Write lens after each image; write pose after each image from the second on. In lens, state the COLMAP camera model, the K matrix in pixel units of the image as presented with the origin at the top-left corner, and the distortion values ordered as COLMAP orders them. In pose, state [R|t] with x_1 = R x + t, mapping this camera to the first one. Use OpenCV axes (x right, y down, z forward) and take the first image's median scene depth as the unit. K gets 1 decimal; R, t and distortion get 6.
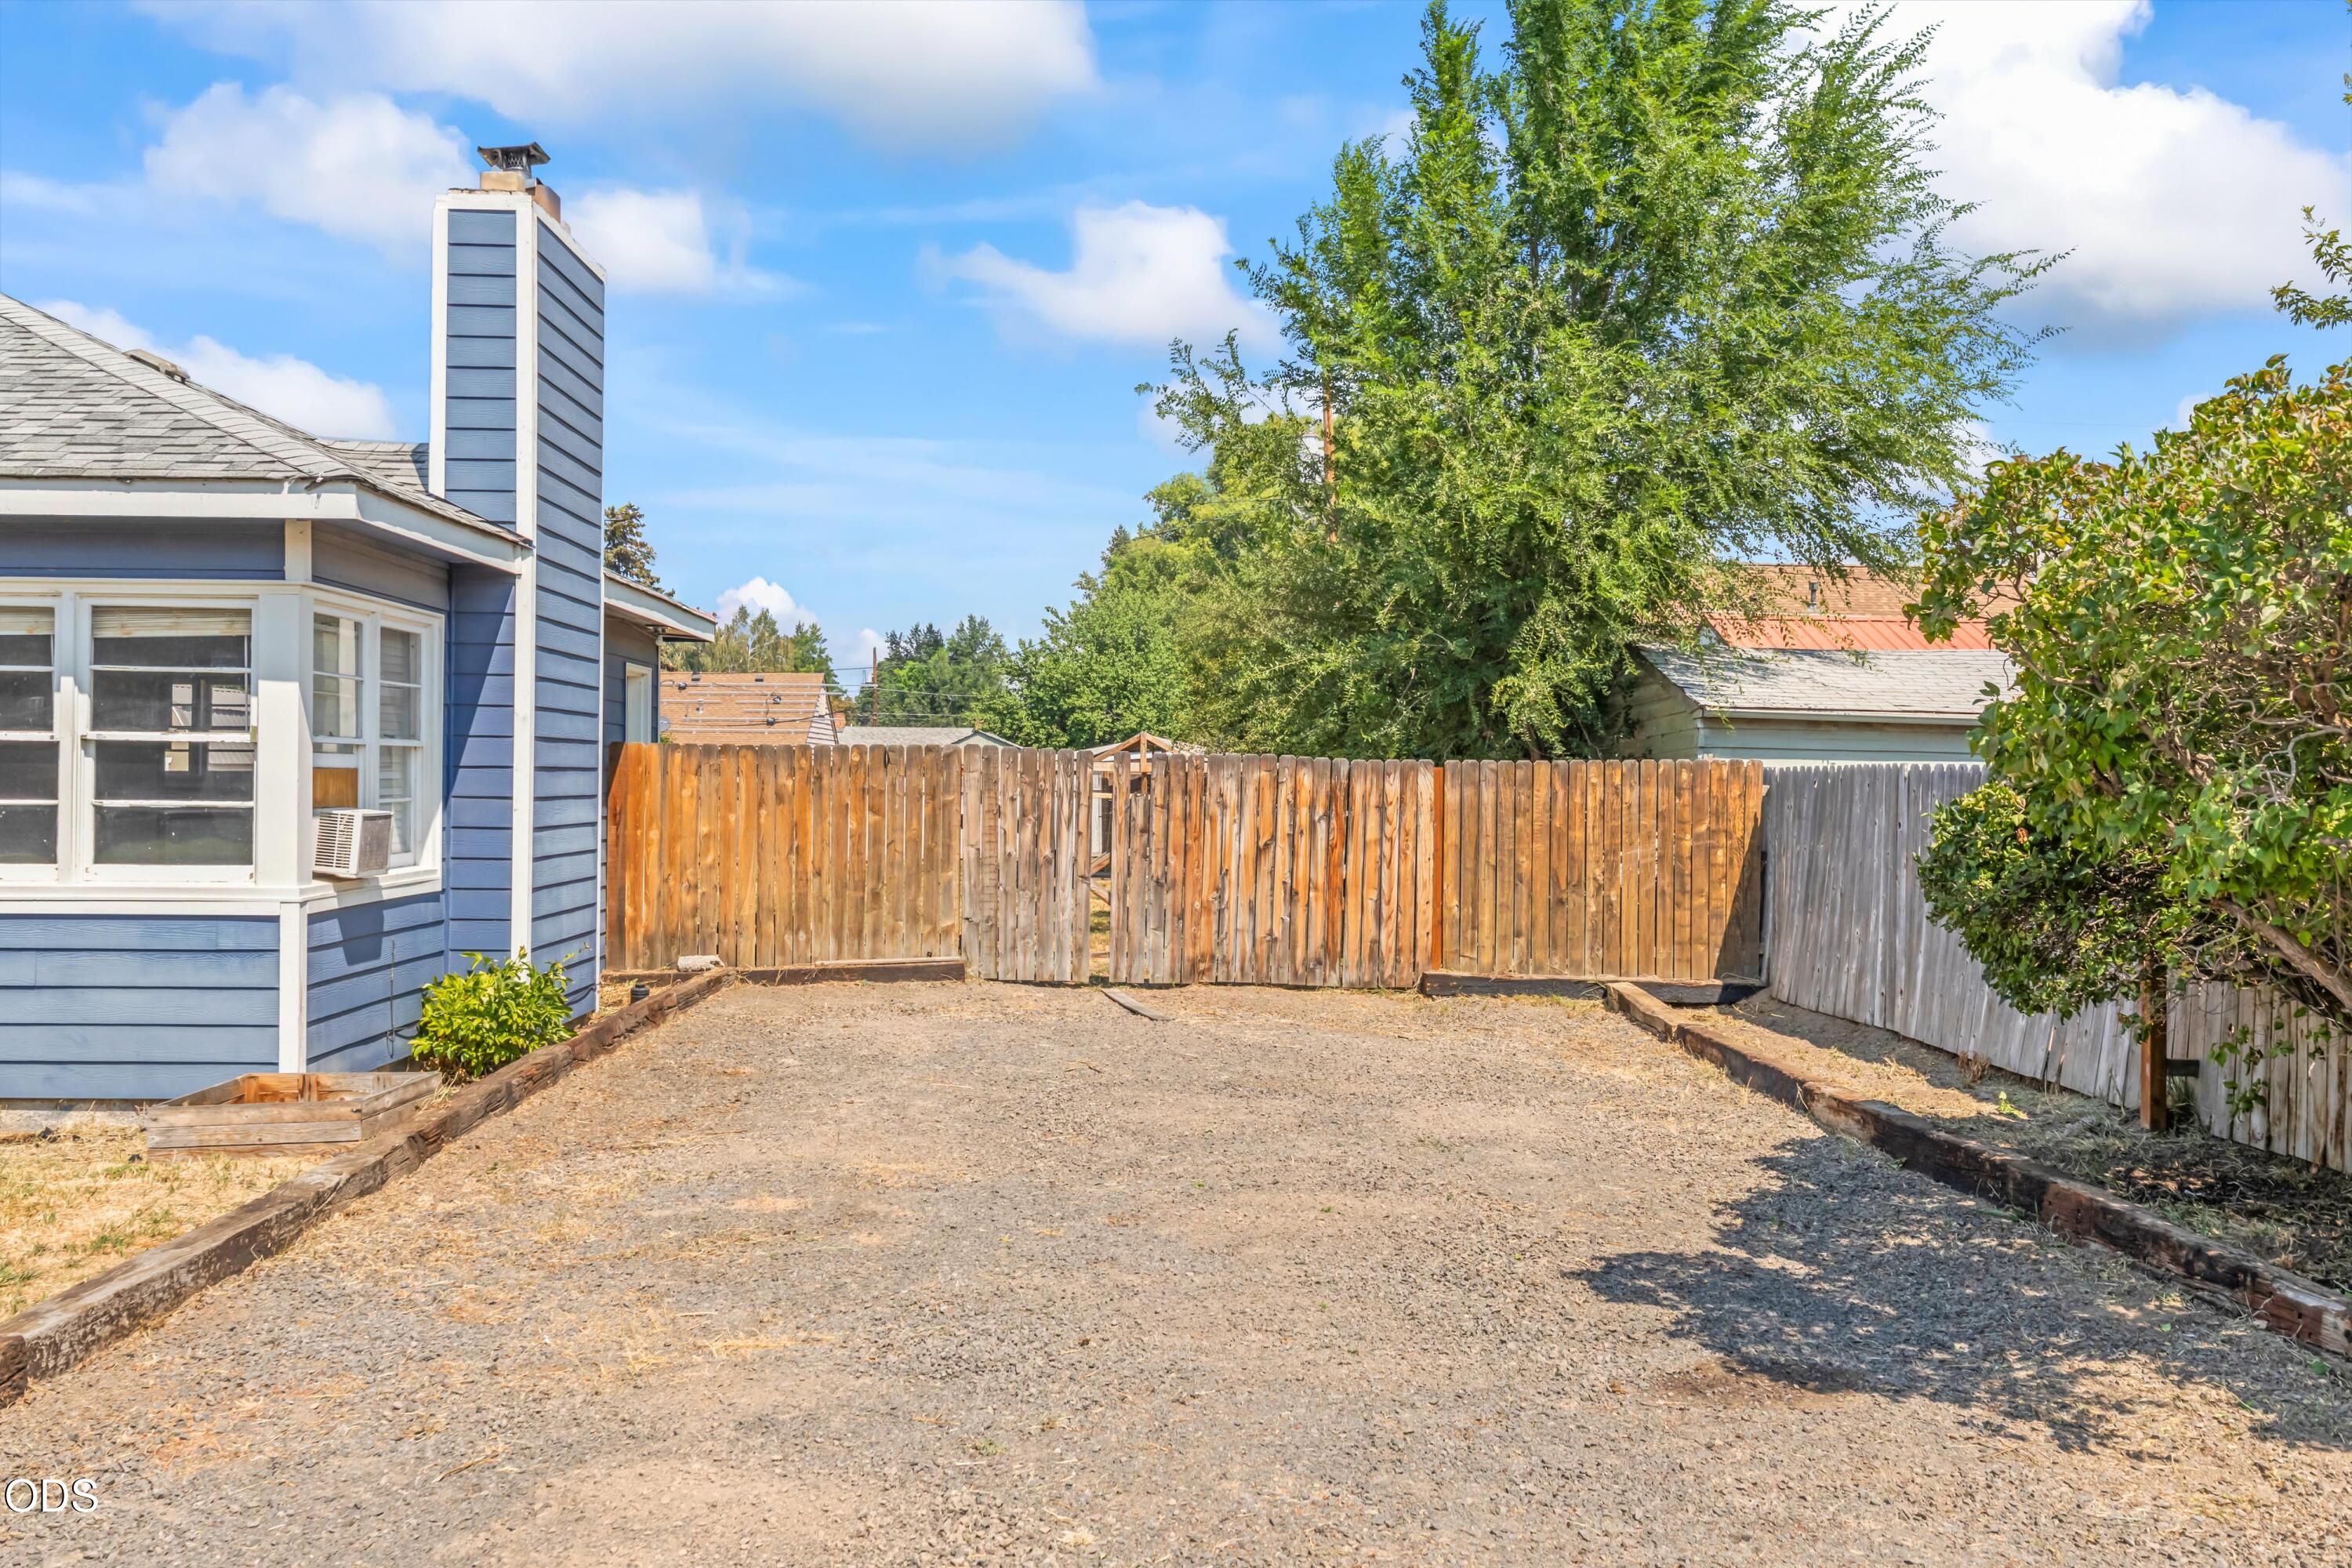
lens RADIAL K [[2076.0, 0, 1176.0], [0, 2076.0, 784.0], [0, 0, 1]] dist [-0.006140, -0.000196]
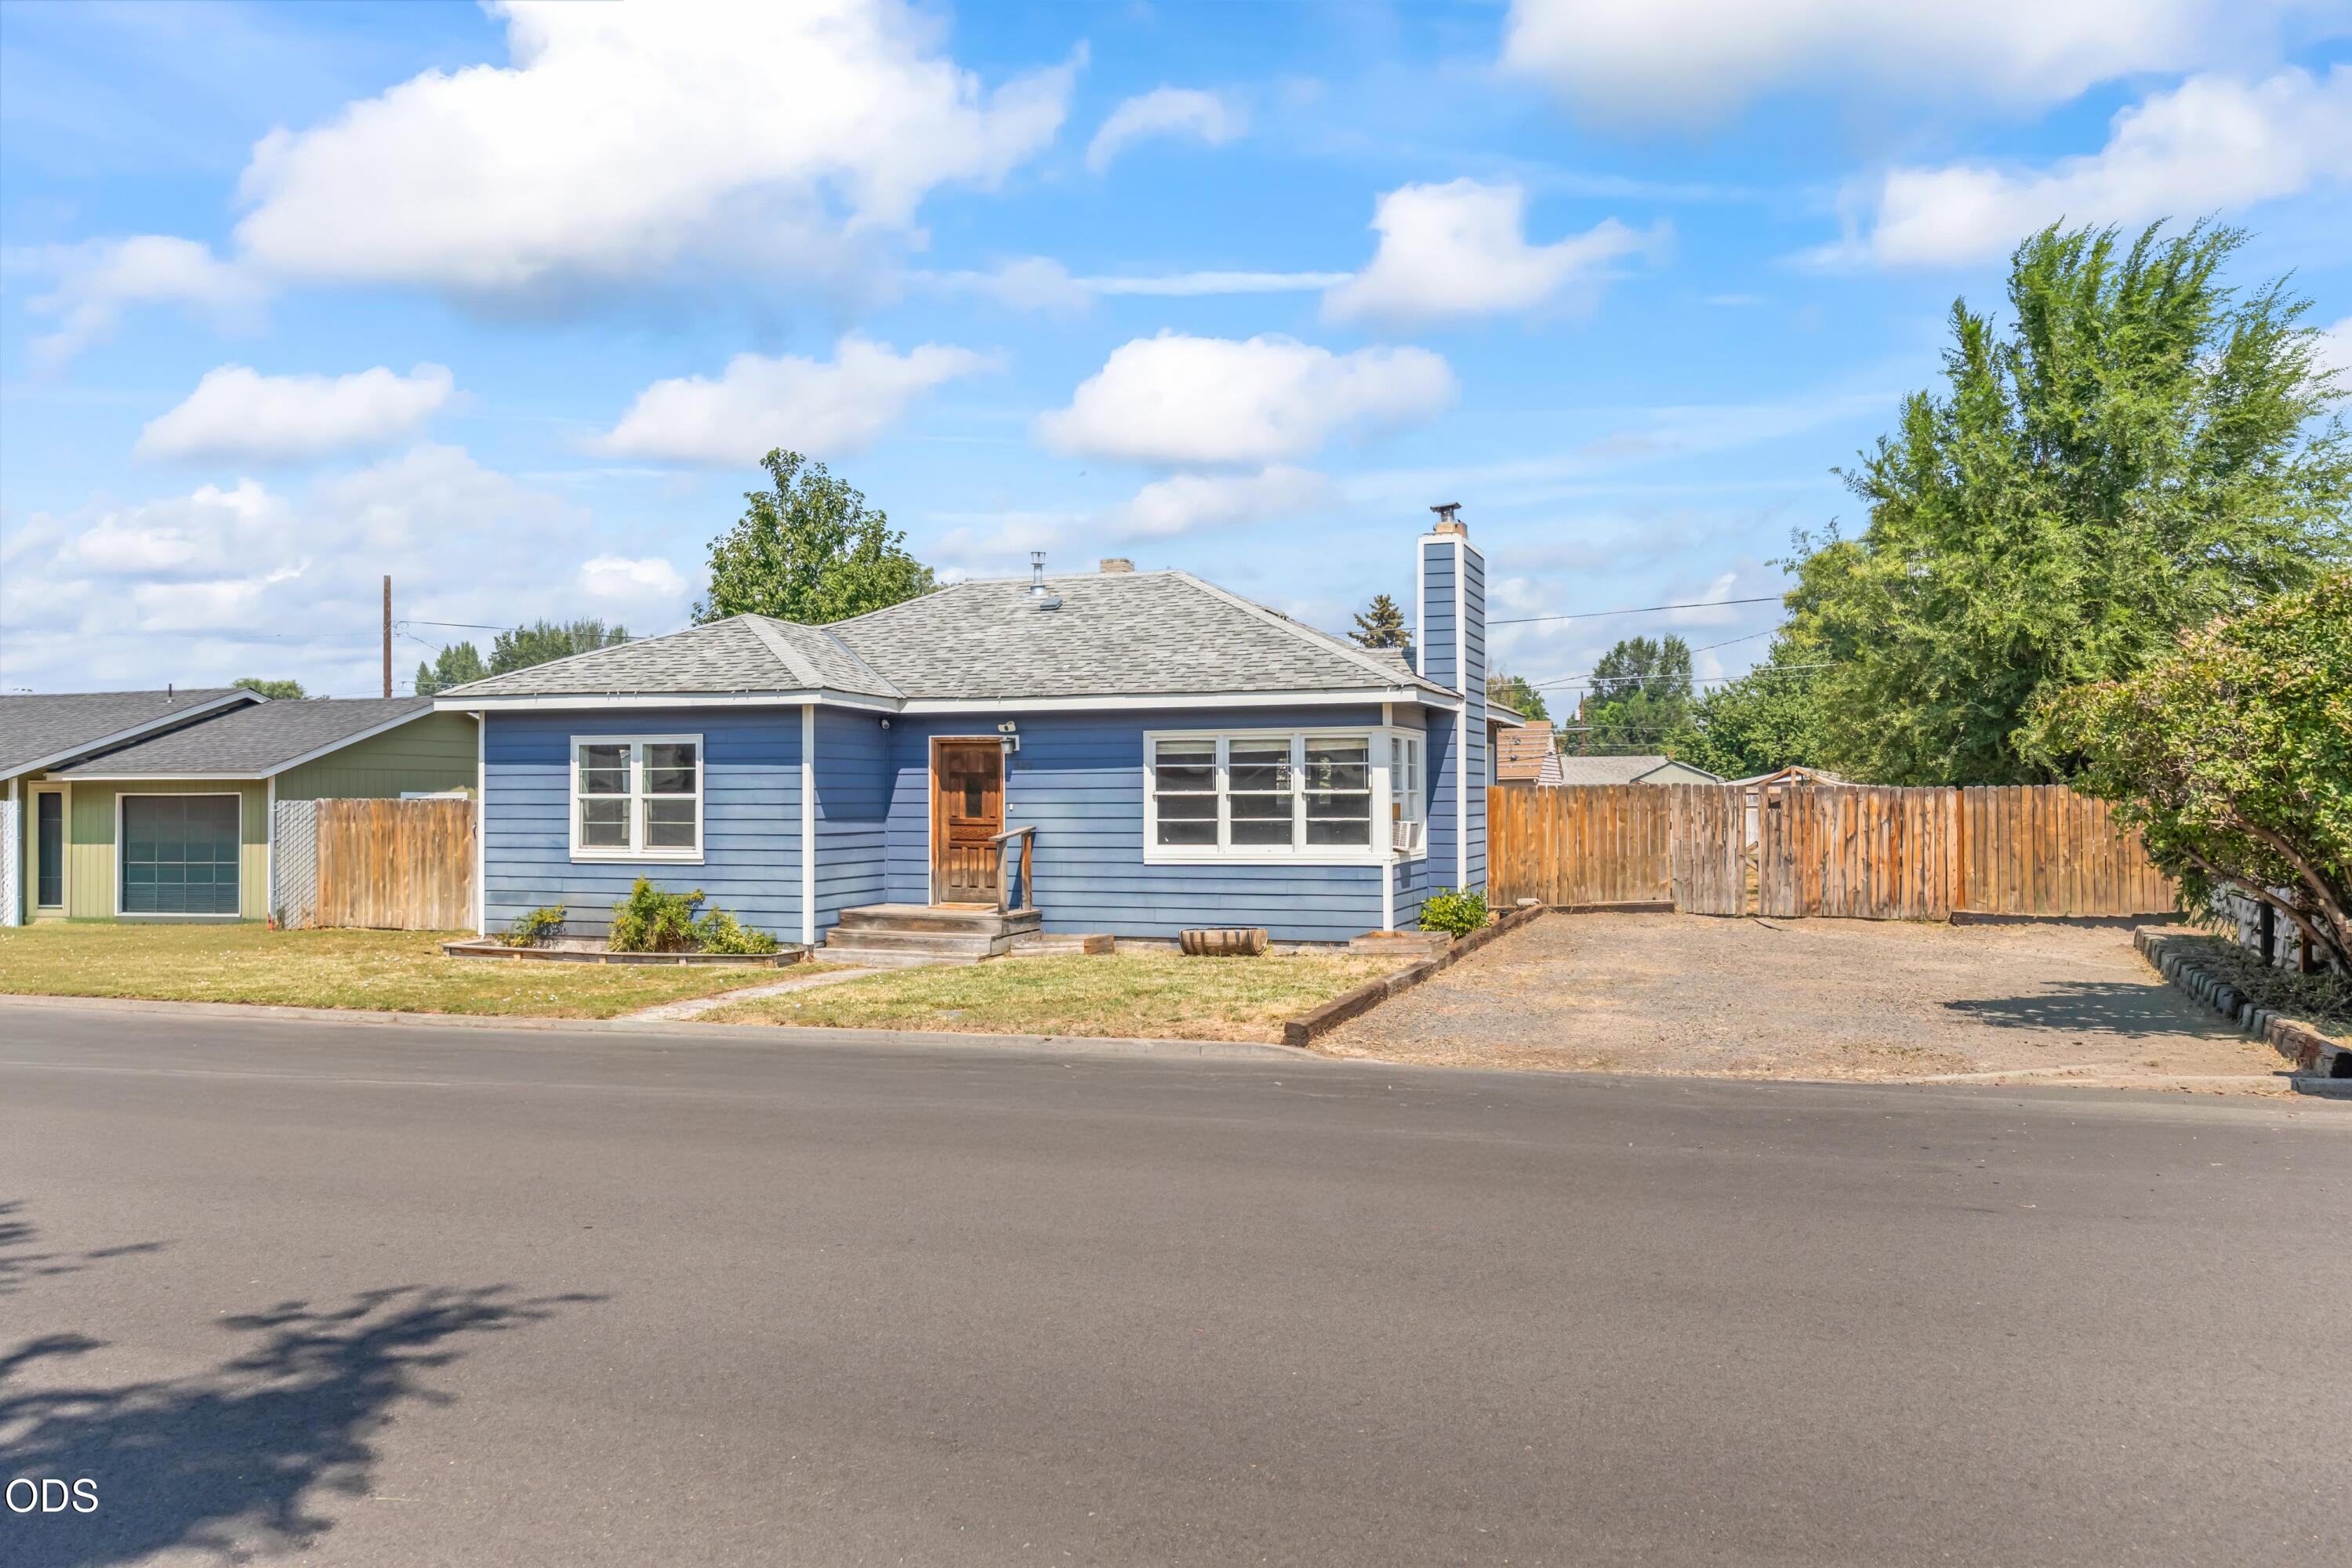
lens RADIAL K [[1757.3, 0, 1176.0], [0, 1757.3, 784.0], [0, 0, 1]] dist [-0.007505, -0.057112]
pose [[0.932562, -0.019889, -0.360462, 0.045908], [0.015888, 0.999775, -0.014059, -0.003455], [0.360661, 0.007384, 0.932668, -0.570463]]
